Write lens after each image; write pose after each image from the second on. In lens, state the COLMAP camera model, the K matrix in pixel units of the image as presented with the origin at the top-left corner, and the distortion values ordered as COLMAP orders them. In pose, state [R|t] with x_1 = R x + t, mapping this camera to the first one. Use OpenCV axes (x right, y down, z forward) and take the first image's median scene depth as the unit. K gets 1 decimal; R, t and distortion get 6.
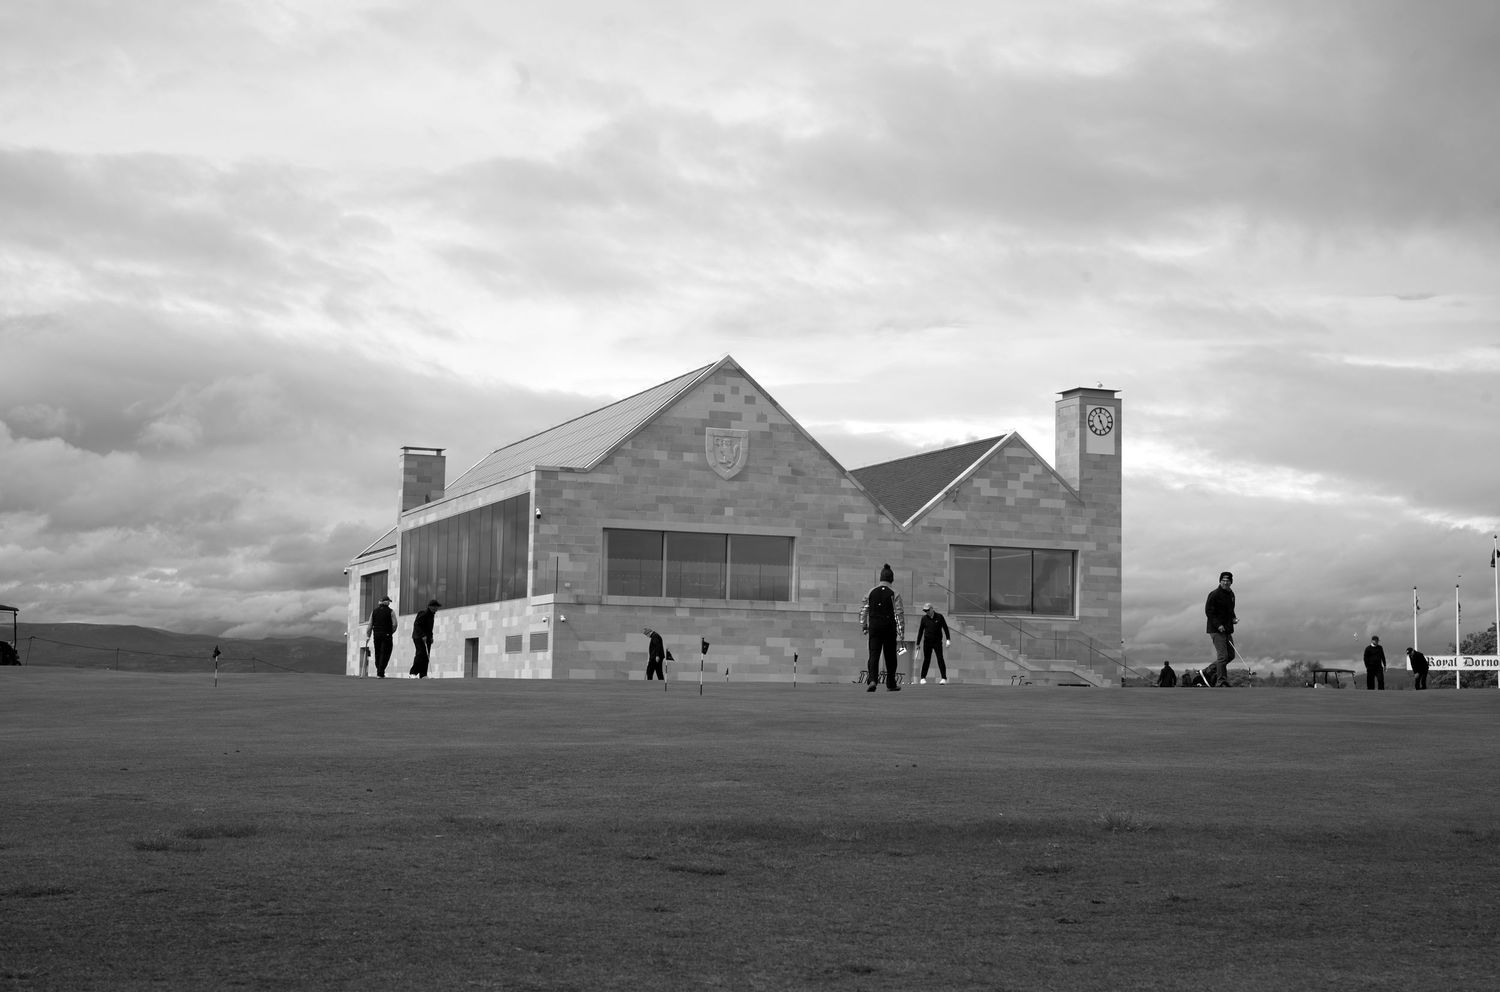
lens RADIAL K [[2213.1, 0, 749.8], [0, 2213.1, 493.9], [0, 0, 1]] dist [0.010140, 0.000000]
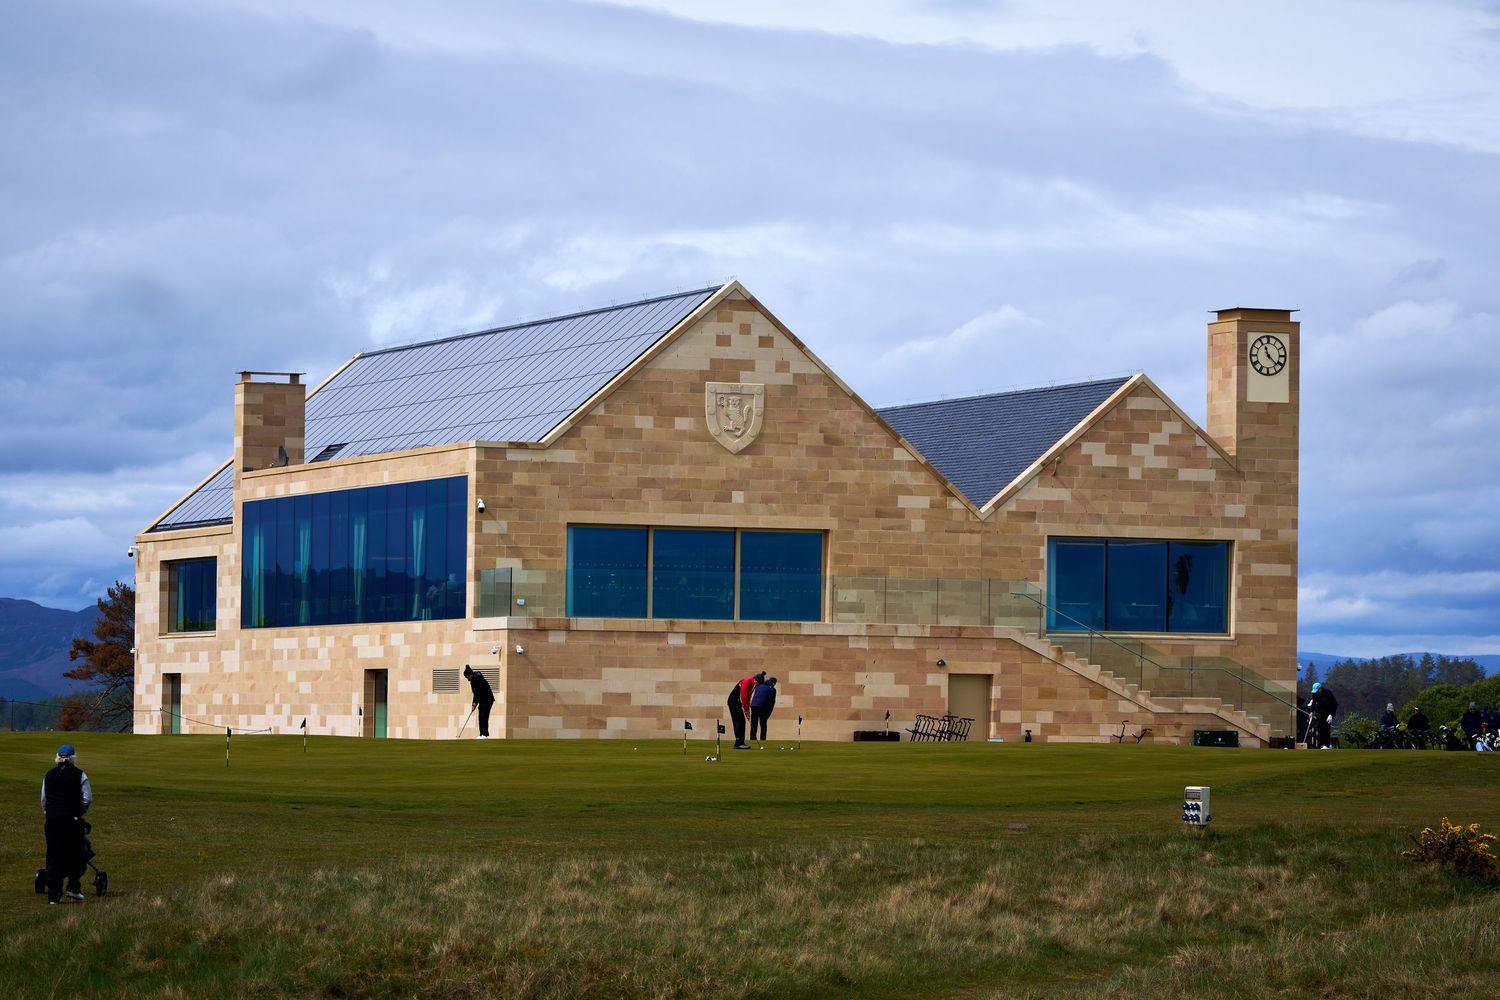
lens RADIAL K [[5975.7, 0, 750.2], [0, 5975.7, 500.3], [0, 0, 1]] dist [-0.040070, 0.000000]
pose [[0.999956, -0.004705, -0.008072, 0.010317], [0.005122, 0.998610, 0.052460, -0.092148], [0.007814, -0.052499, 0.998590, -0.943233]]
